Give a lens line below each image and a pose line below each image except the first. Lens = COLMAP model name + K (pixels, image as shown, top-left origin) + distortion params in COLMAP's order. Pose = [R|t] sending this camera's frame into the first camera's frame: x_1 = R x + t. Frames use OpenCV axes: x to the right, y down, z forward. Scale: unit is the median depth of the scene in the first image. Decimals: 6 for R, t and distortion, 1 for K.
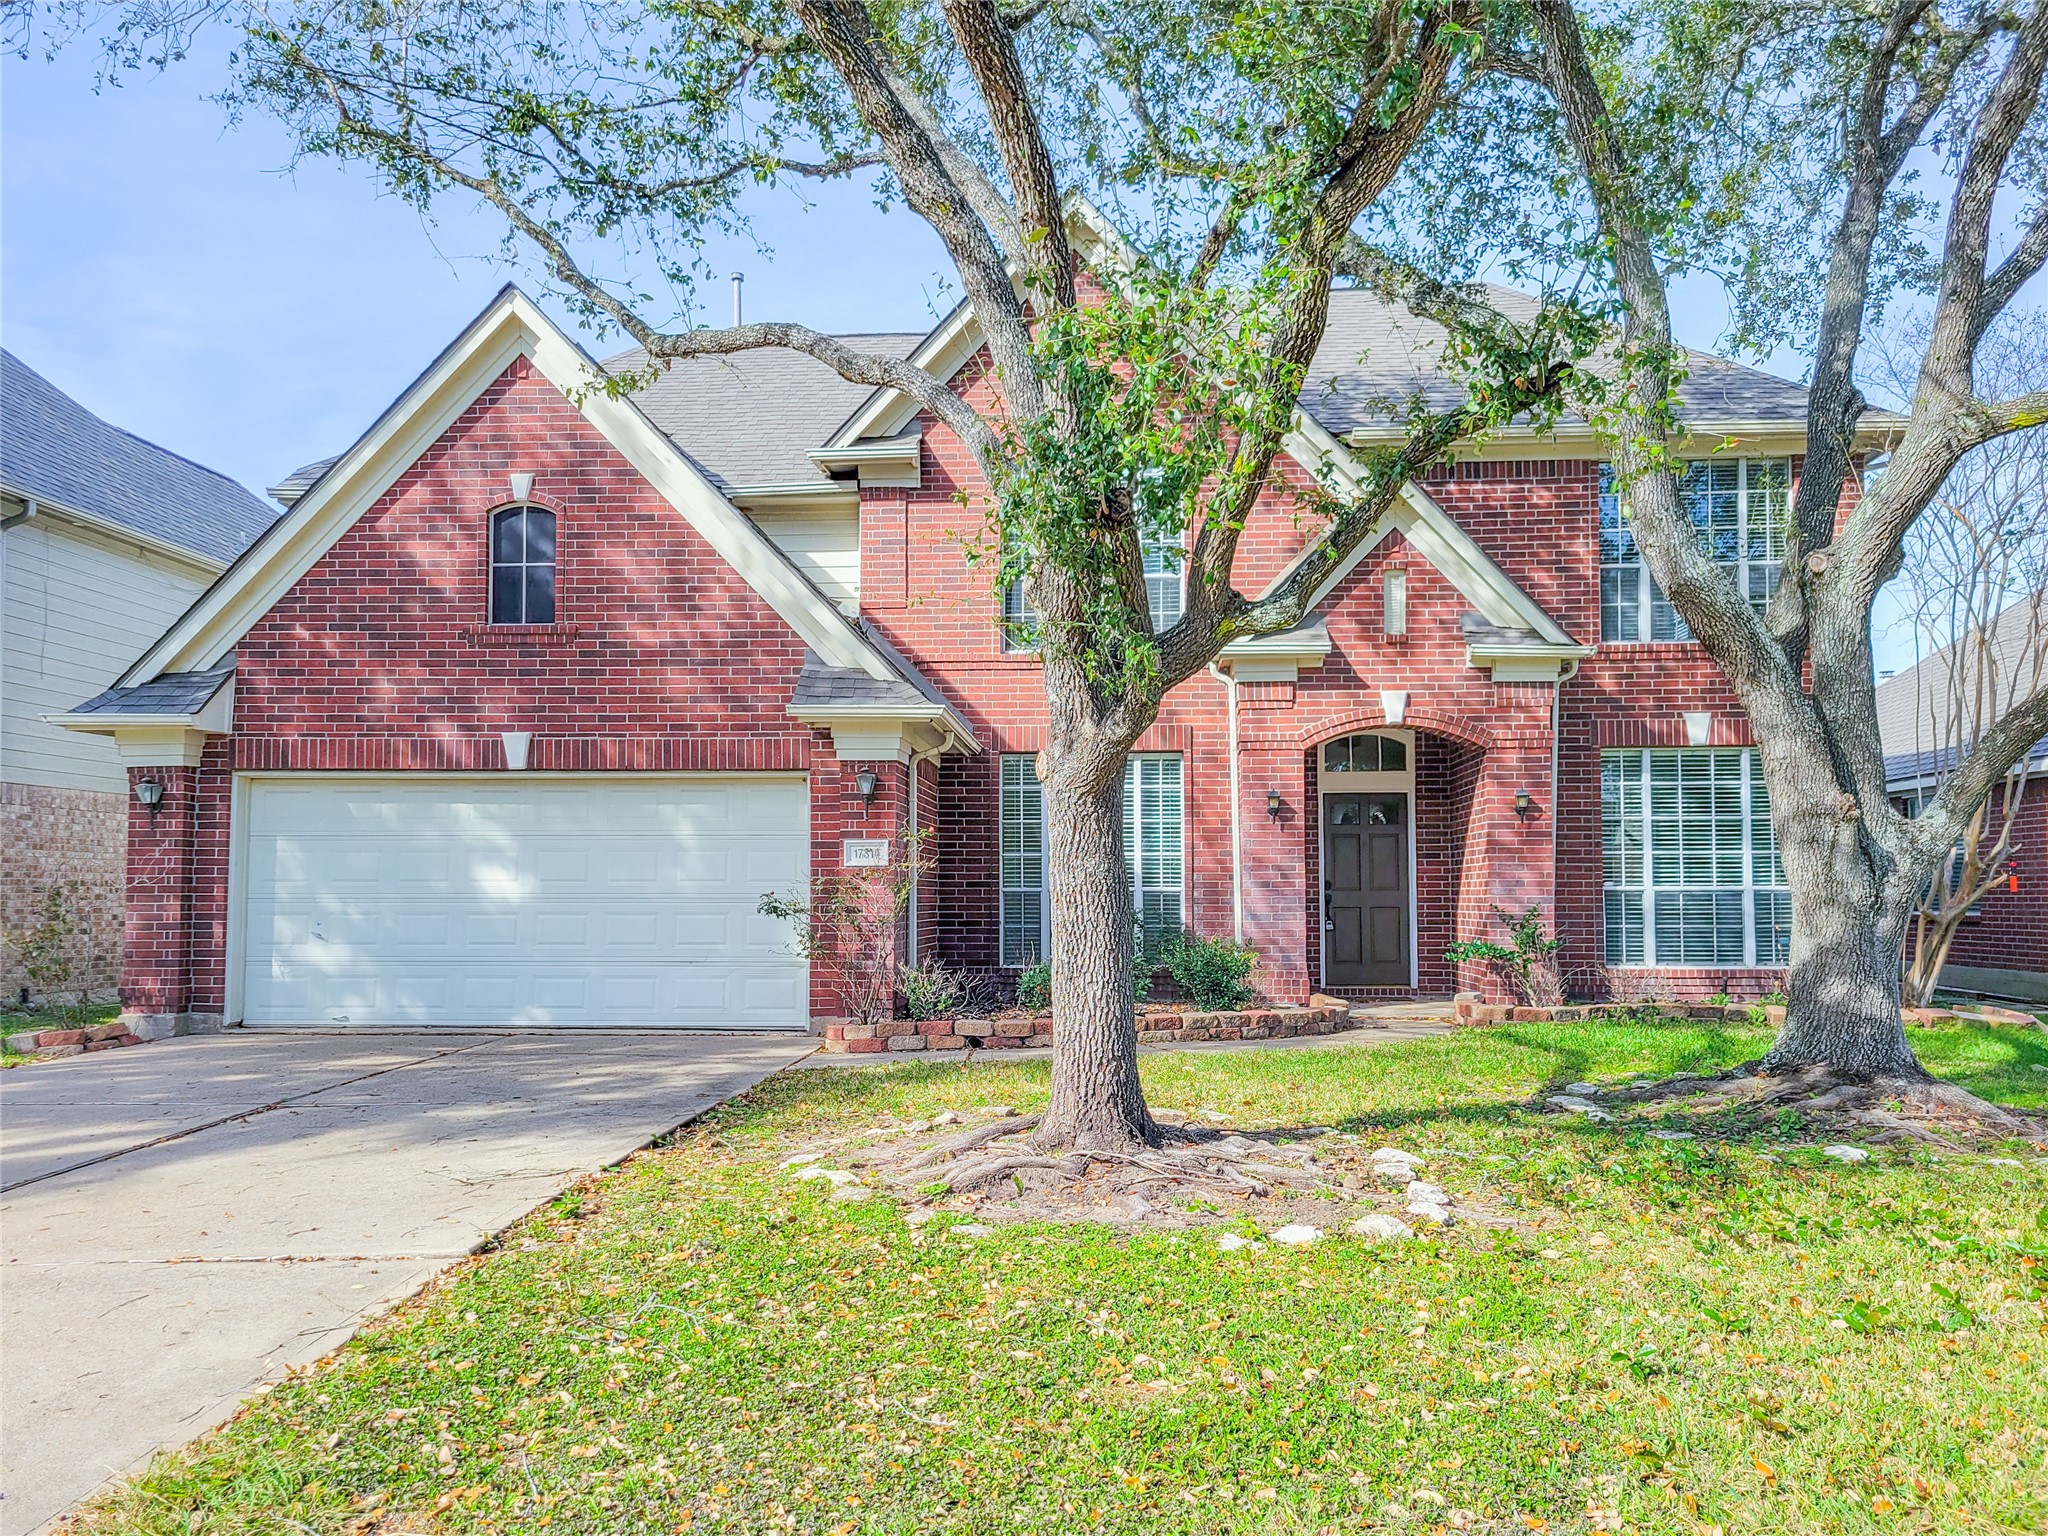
lens RADIAL K [[1902.2, 0, 1024.0], [0, 1902.2, 768.0], [0, 0, 1]] dist [0.058376, 0.002143]
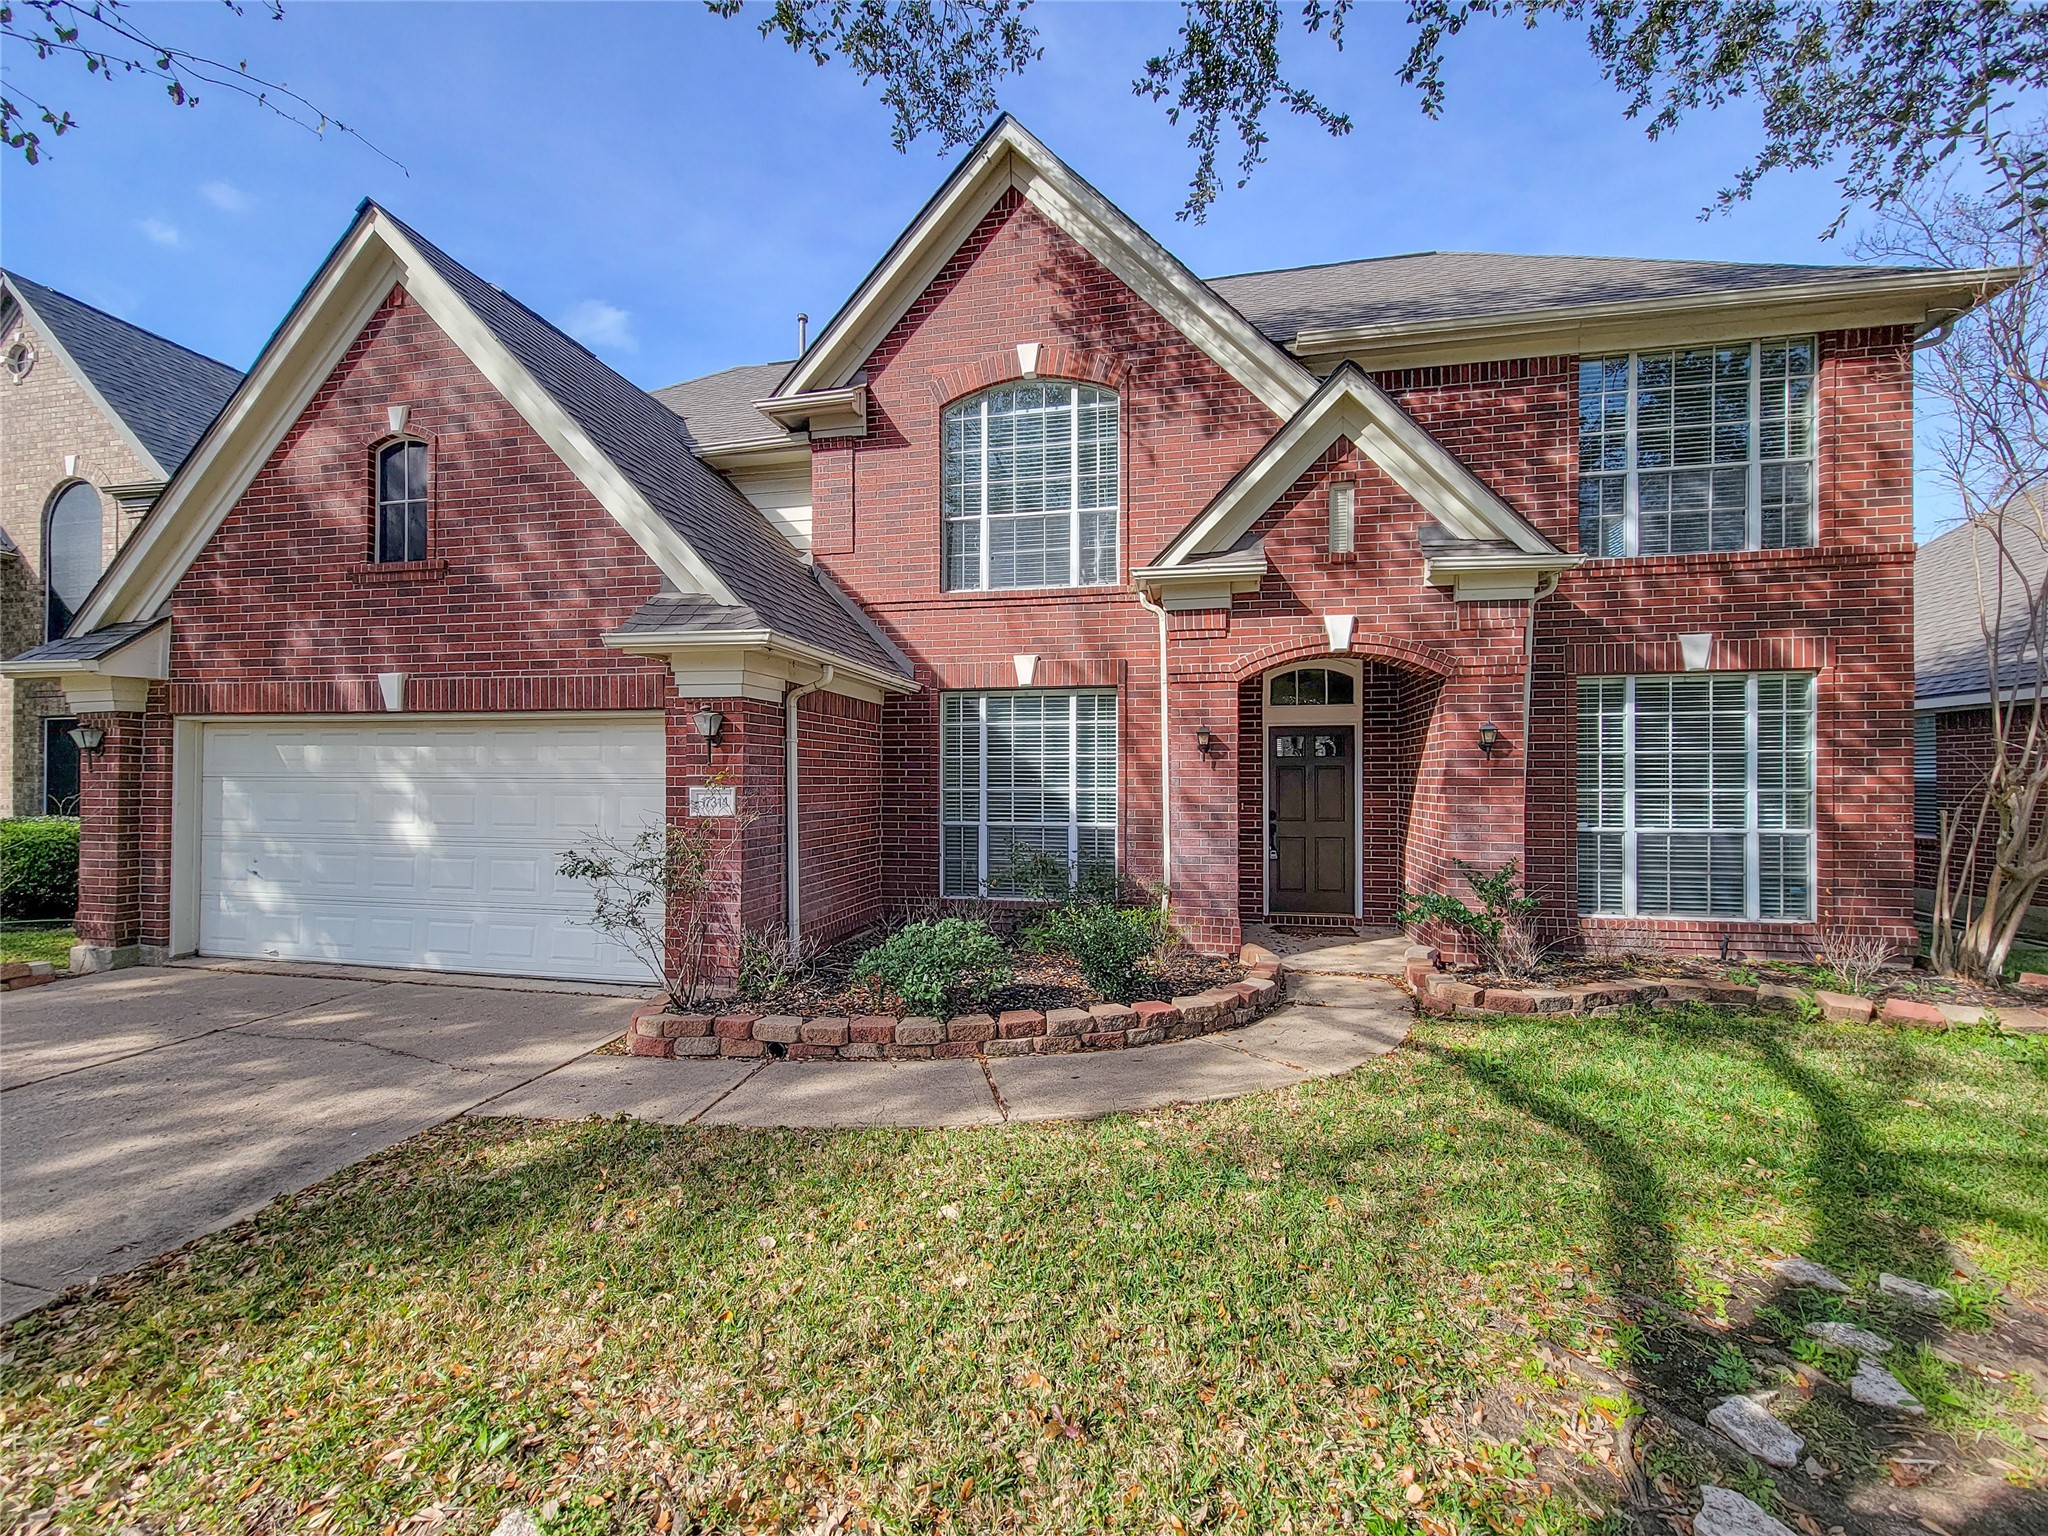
lens RADIAL K [[861.0, 0, 1027.5], [0, 861.0, 763.8], [0, 0, 1]] dist [0.002207, -0.000084]
pose [[0.985784, -0.000070, -0.168017, 0.115770], [0.010707, 0.997994, 0.062403, 0.003156], [0.167676, -0.063315, 0.983807, 0.563383]]
